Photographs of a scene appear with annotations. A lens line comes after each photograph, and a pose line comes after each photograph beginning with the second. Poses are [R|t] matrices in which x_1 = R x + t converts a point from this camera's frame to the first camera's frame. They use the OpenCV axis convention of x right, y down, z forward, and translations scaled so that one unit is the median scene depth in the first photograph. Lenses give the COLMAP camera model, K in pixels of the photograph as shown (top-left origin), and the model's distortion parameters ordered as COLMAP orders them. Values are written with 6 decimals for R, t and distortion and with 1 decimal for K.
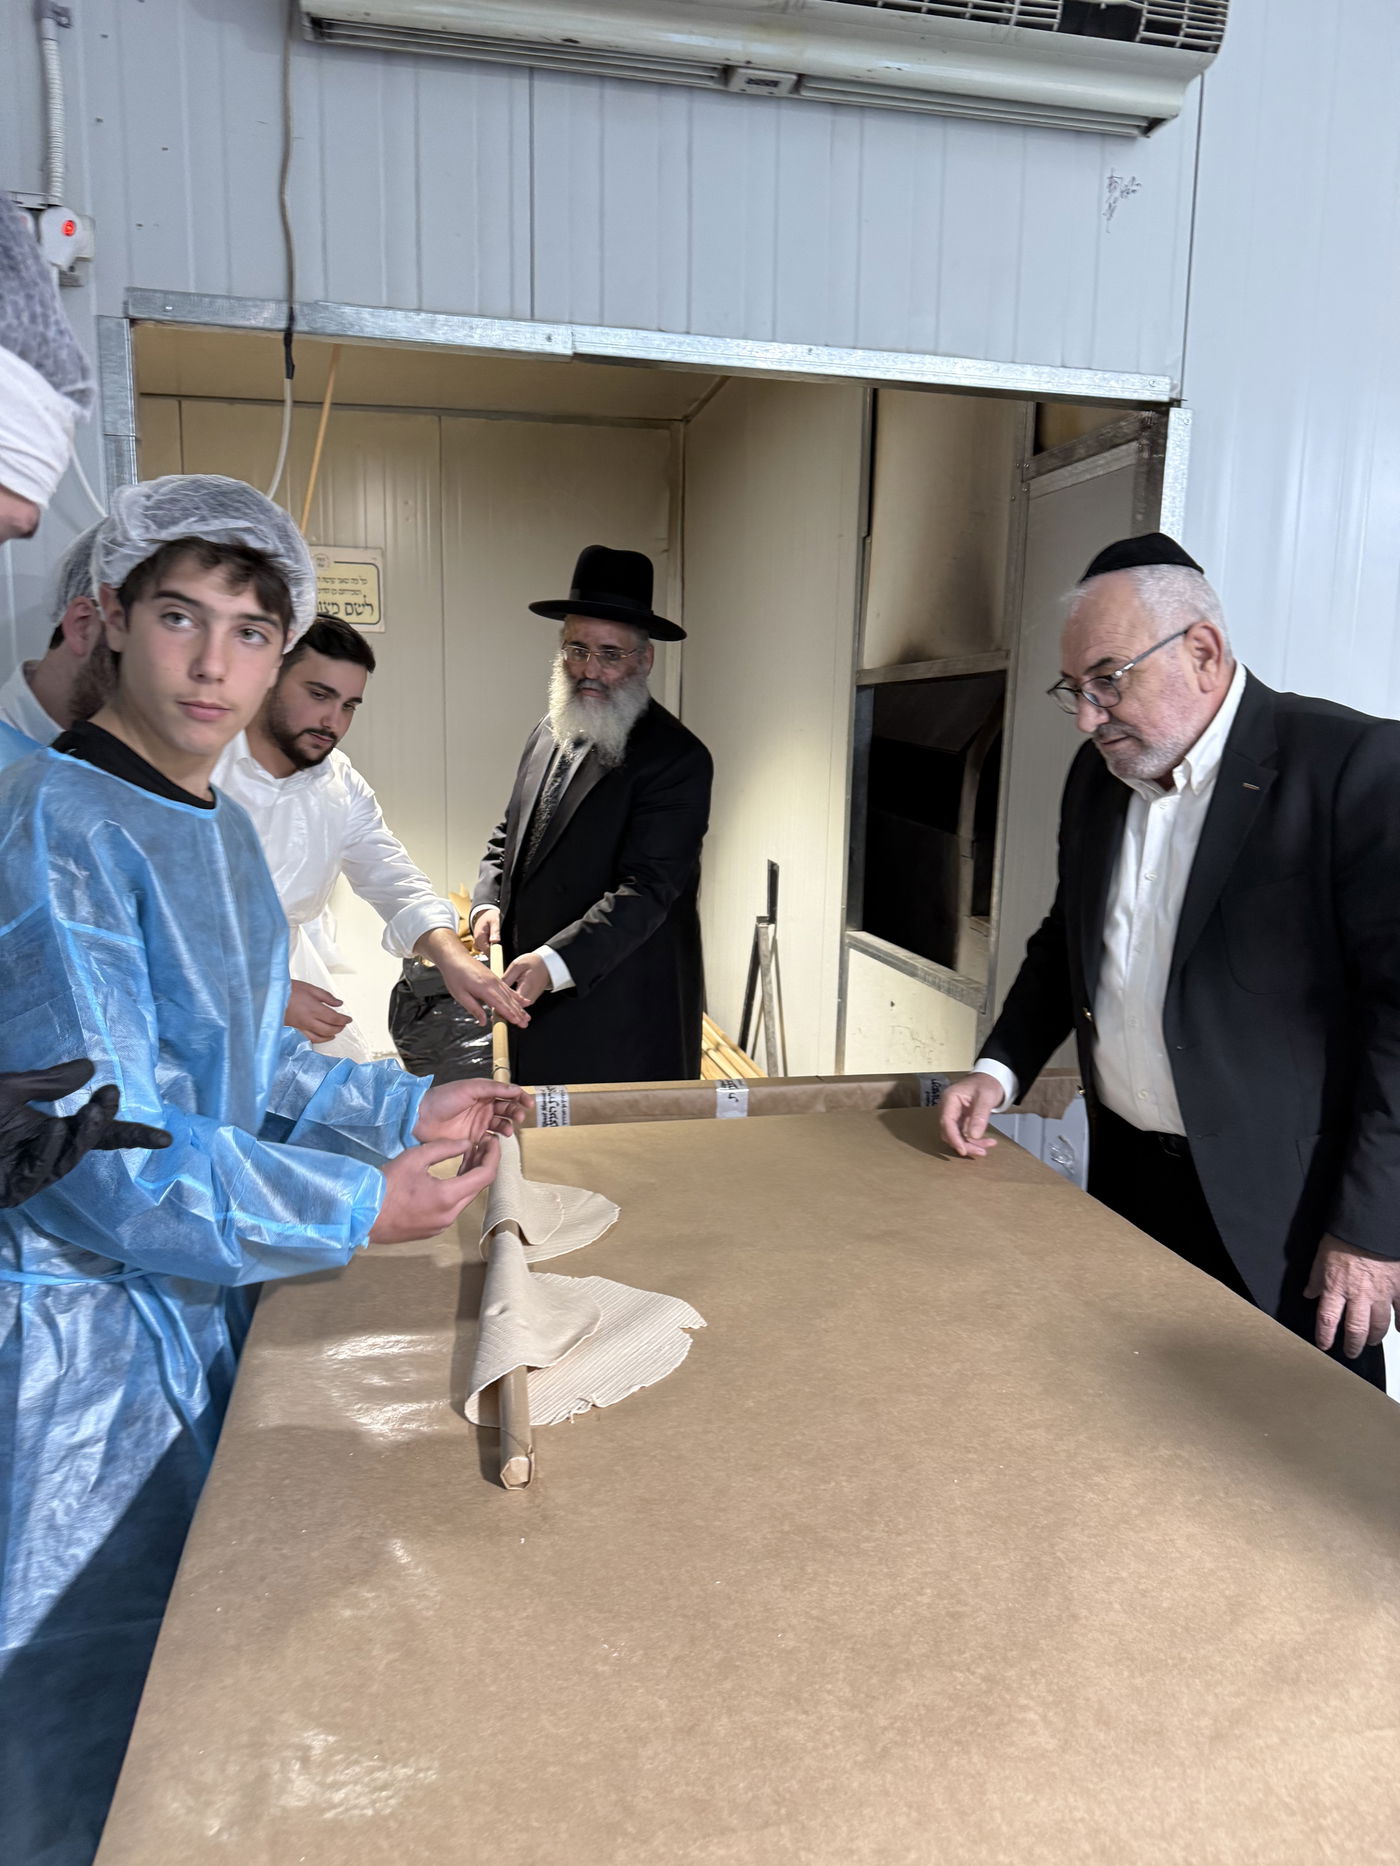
lens RADIAL K [[1339.1, 0, 700.0], [0, 1339.1, 933.0], [0, 0, 1]] dist [0.009764, -0.008399]
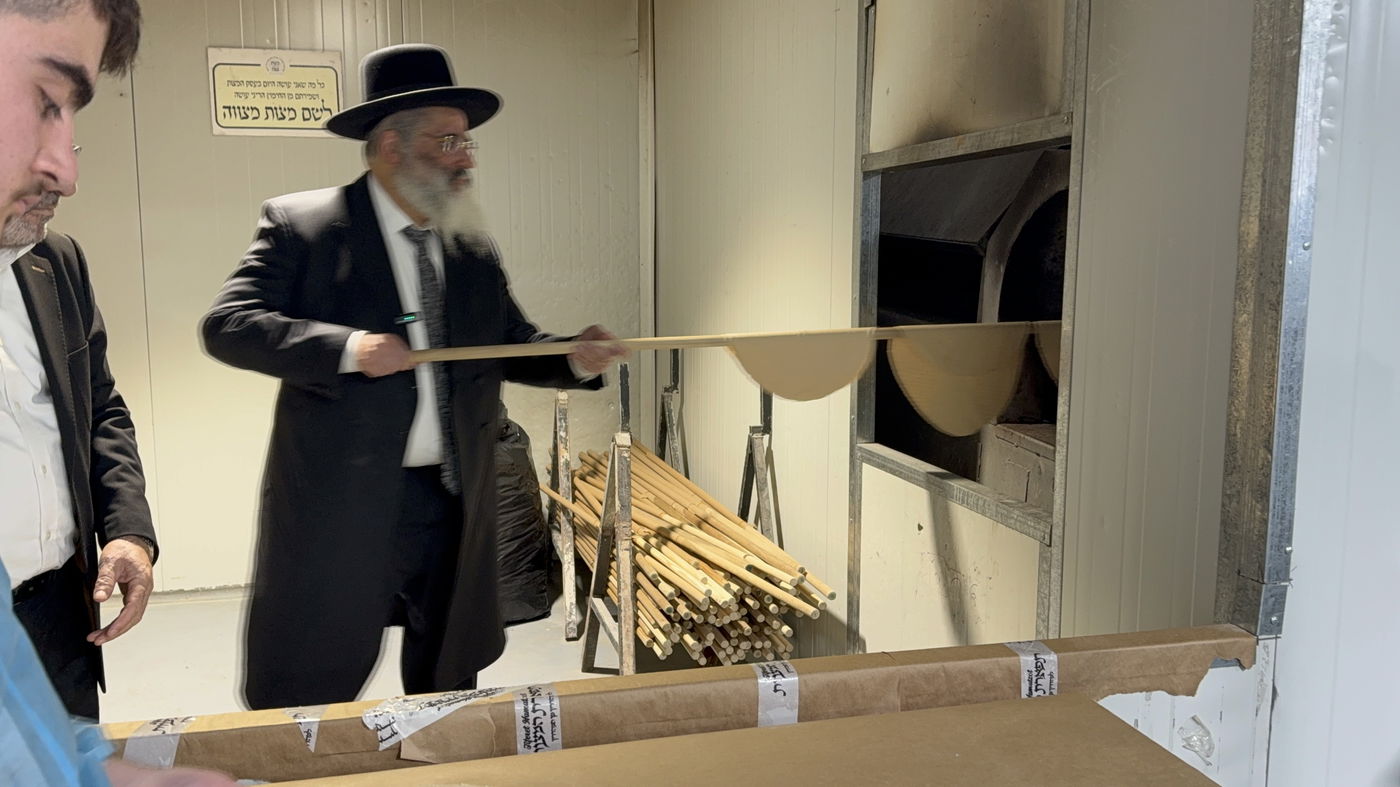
lens RADIAL K [[969.0, 0, 700.0], [0, 969.0, 393.5], [0, 0, 1]] dist [0.007157, 0.001046]
pose [[0.997198, -0.026223, 0.070065, -0.042690], [0.027243, 0.999536, -0.013643, -0.029789], [-0.069675, 0.015513, 0.997449, 0.365282]]
